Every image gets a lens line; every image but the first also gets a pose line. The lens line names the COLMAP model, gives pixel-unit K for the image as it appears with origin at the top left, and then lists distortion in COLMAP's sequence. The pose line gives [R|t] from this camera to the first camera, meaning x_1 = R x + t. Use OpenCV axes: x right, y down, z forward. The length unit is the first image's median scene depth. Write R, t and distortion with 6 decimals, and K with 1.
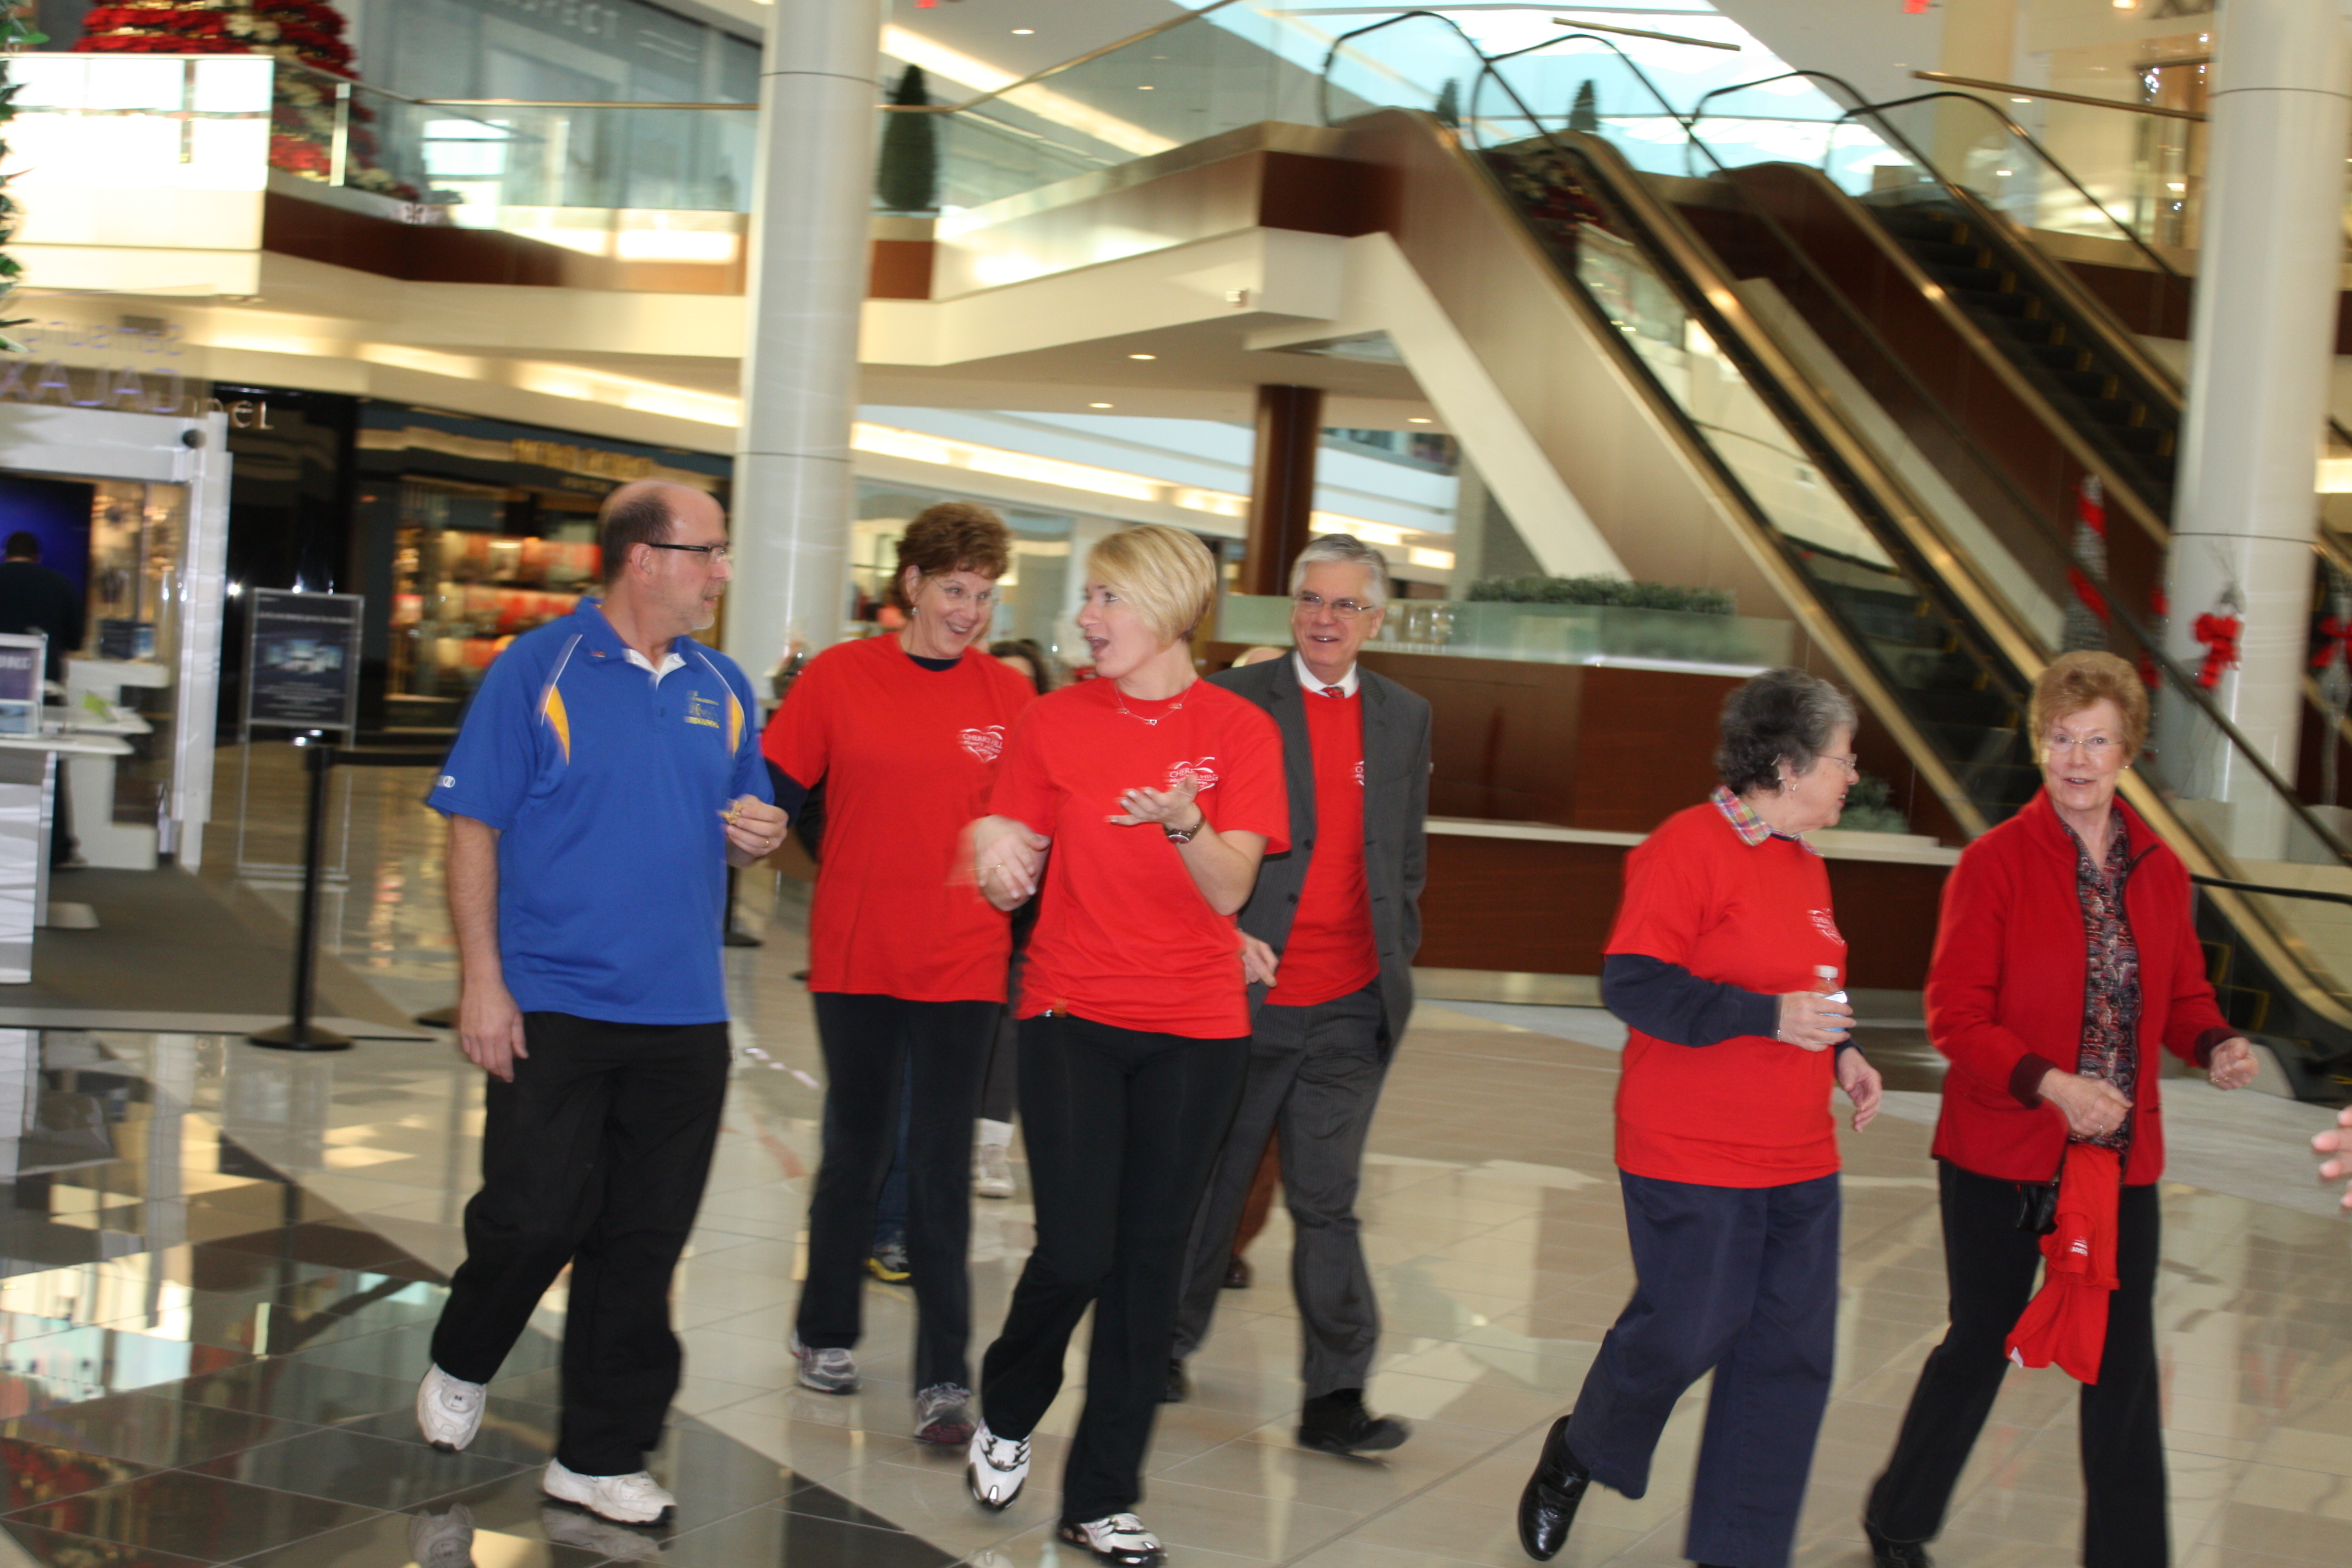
lens RADIAL K [[3635.8, 0, 1182.3], [0, 3635.8, 959.3], [0, 0, 1]] dist [0.024793, -0.175417]
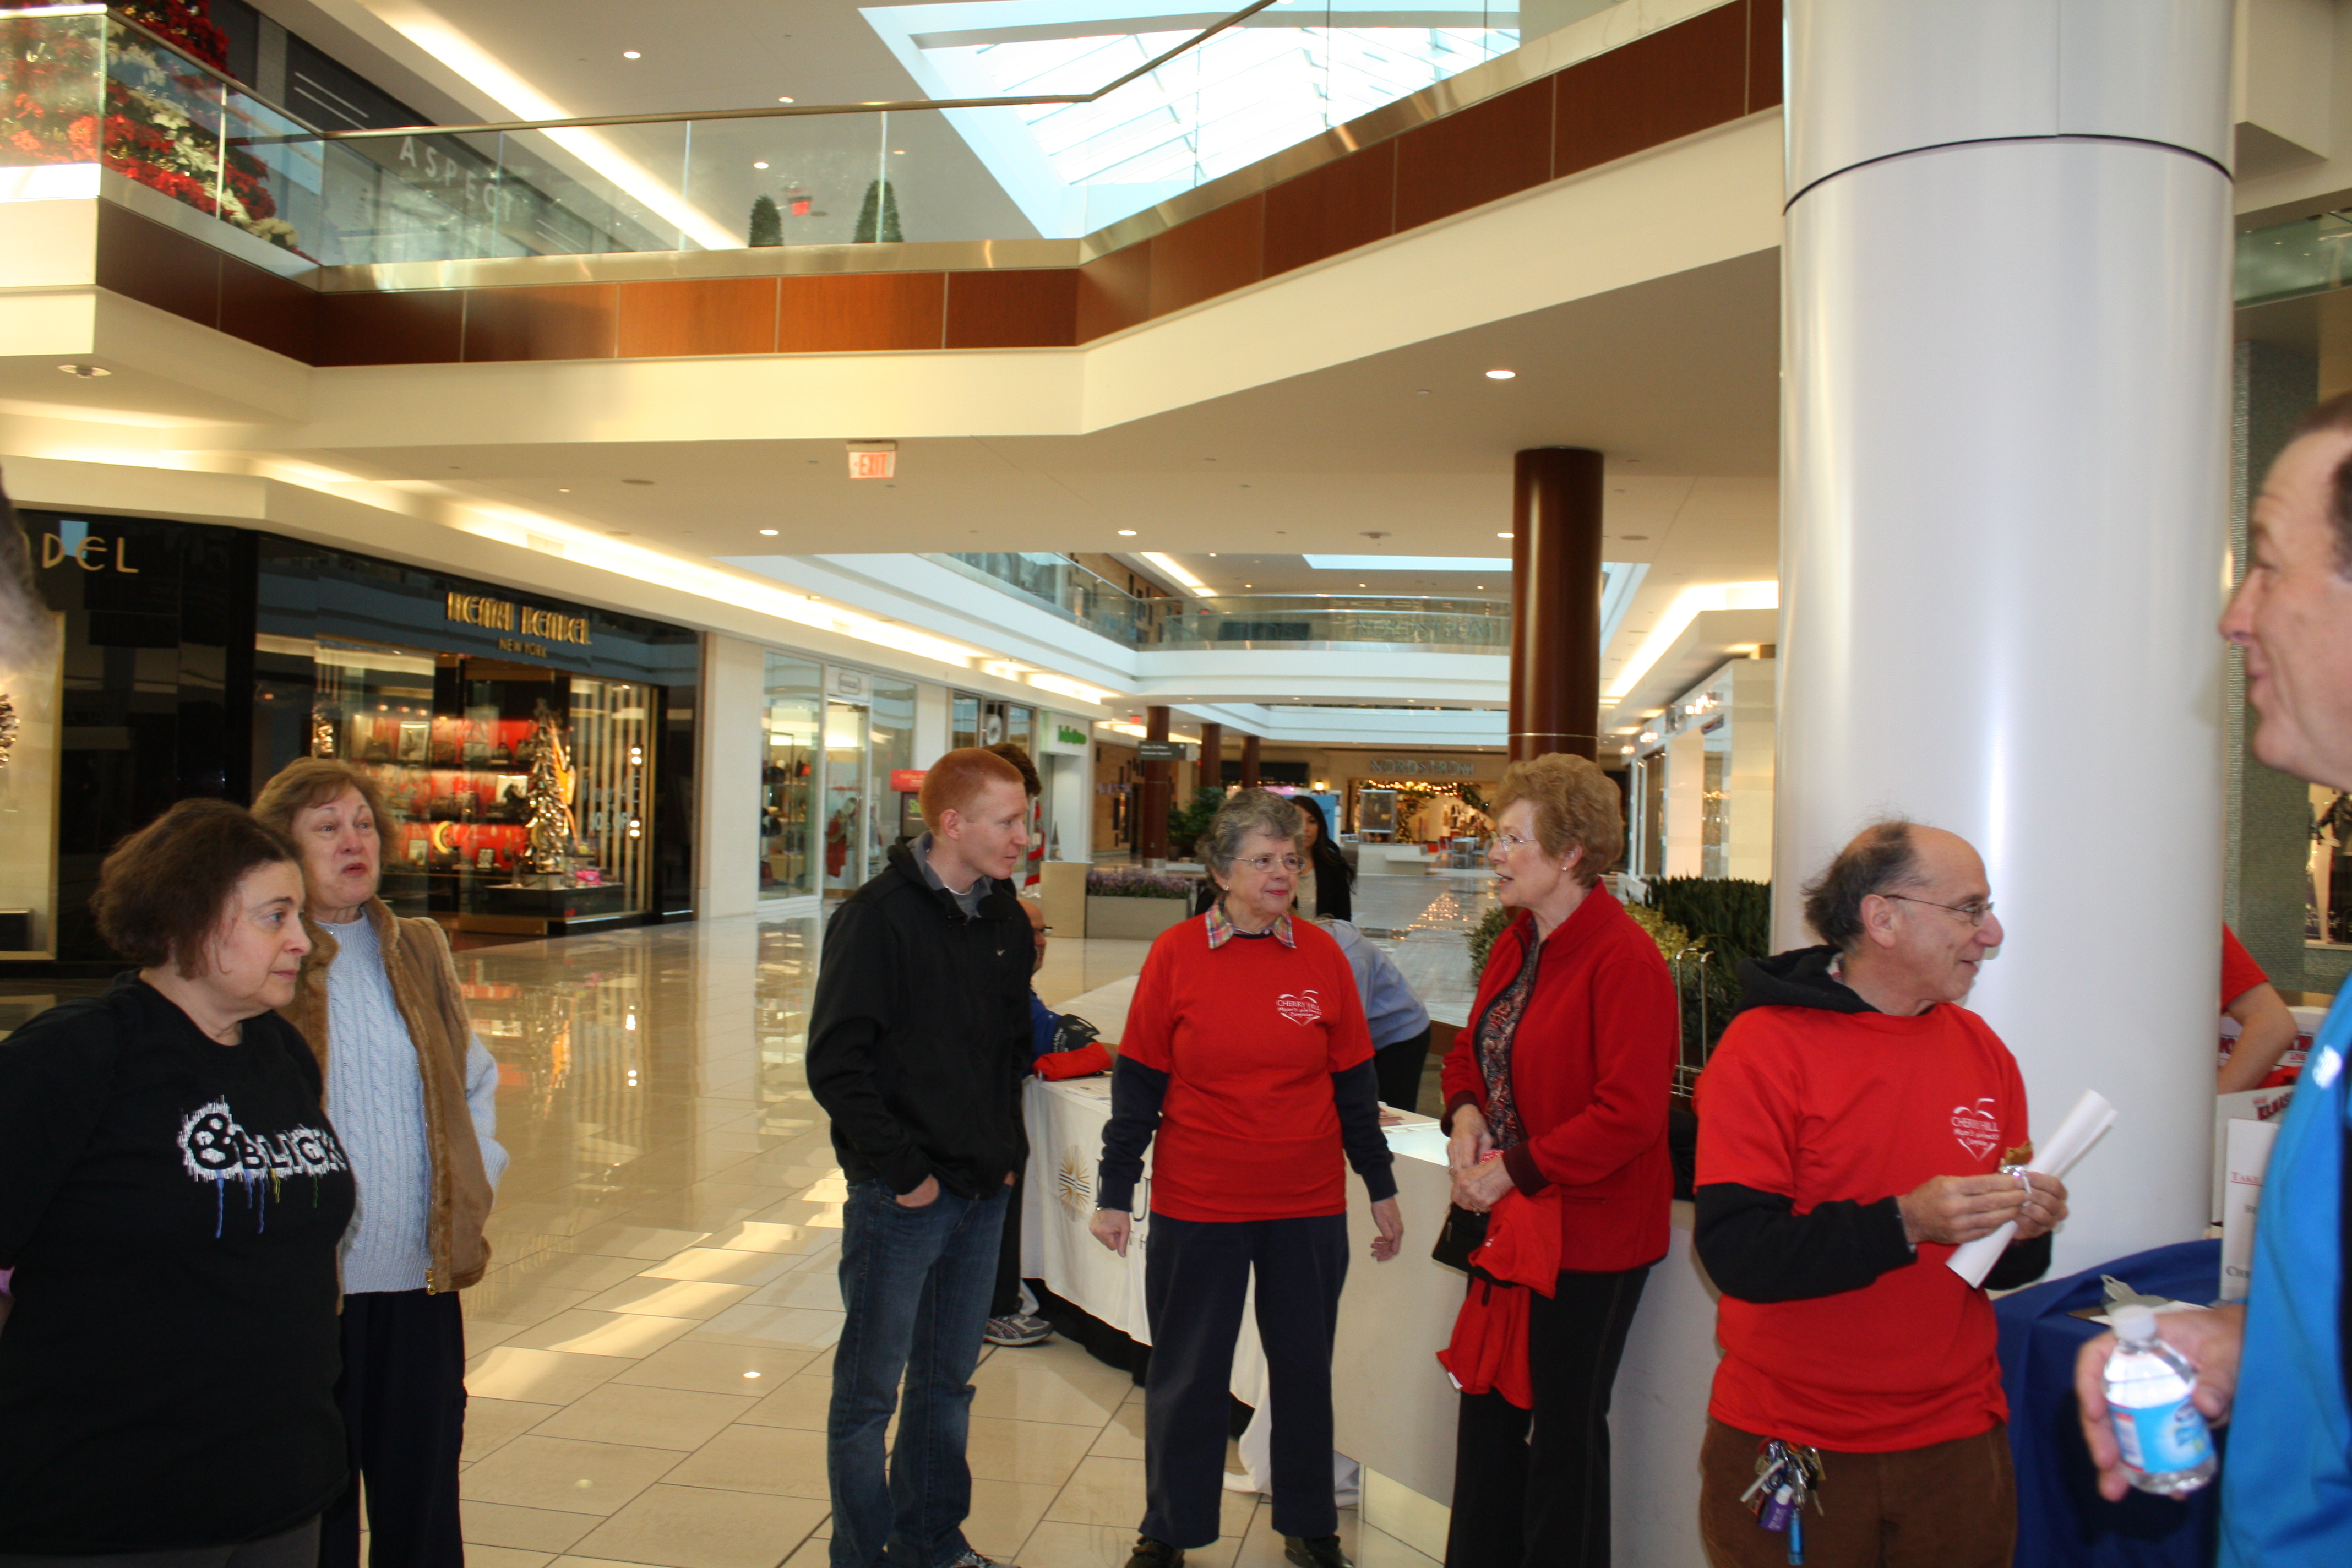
lens RADIAL K [[1969.0, 0, 1176.0], [0, 1969.0, 784.0], [0, 0, 1]] dist [-0.111907, 0.092087]
pose [[0.974525, -0.049848, 0.218667, -0.134918], [0.067403, 0.995010, -0.073571, -0.060805], [-0.213909, 0.086436, 0.973022, 0.596337]]
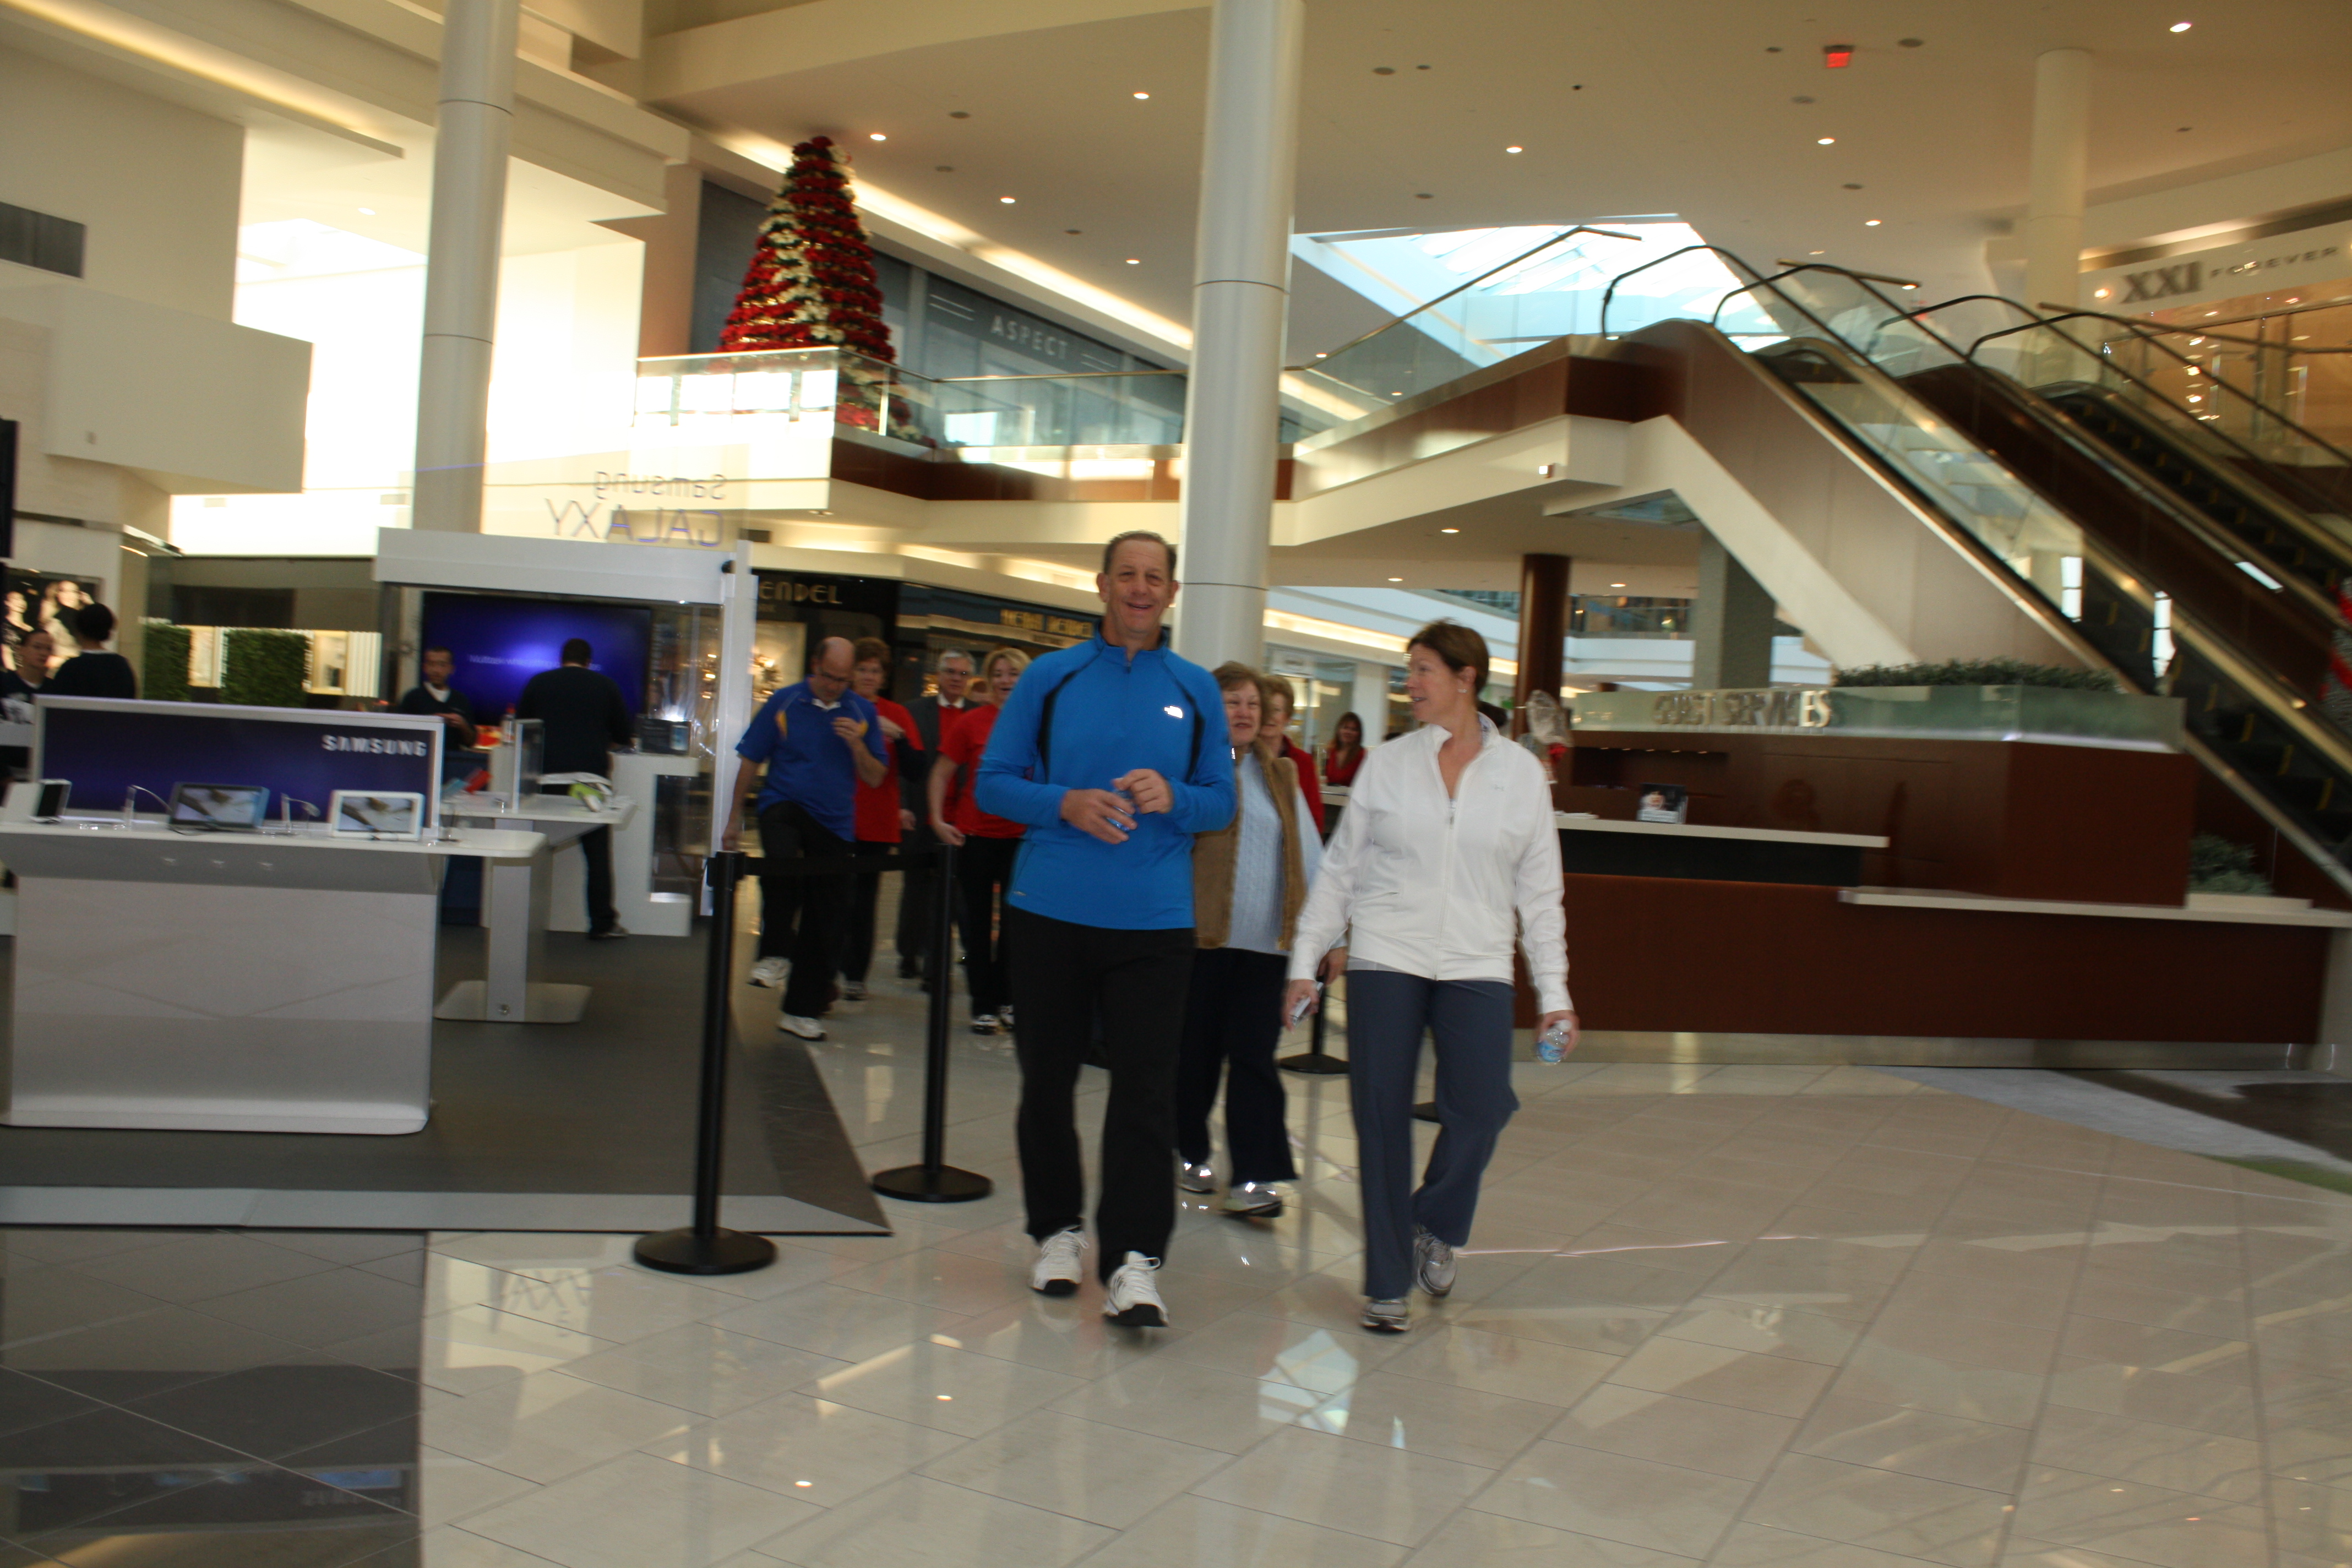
lens RADIAL K [[1969.0, 0, 1176.0], [0, 1969.0, 784.0], [0, 0, 1]] dist [-0.111907, 0.092087]
pose [[0.995632, -0.010644, -0.092752, -0.042392], [0.004181, 0.997566, -0.069597, -0.017066], [0.093267, 0.068905, 0.993254, 0.235428]]
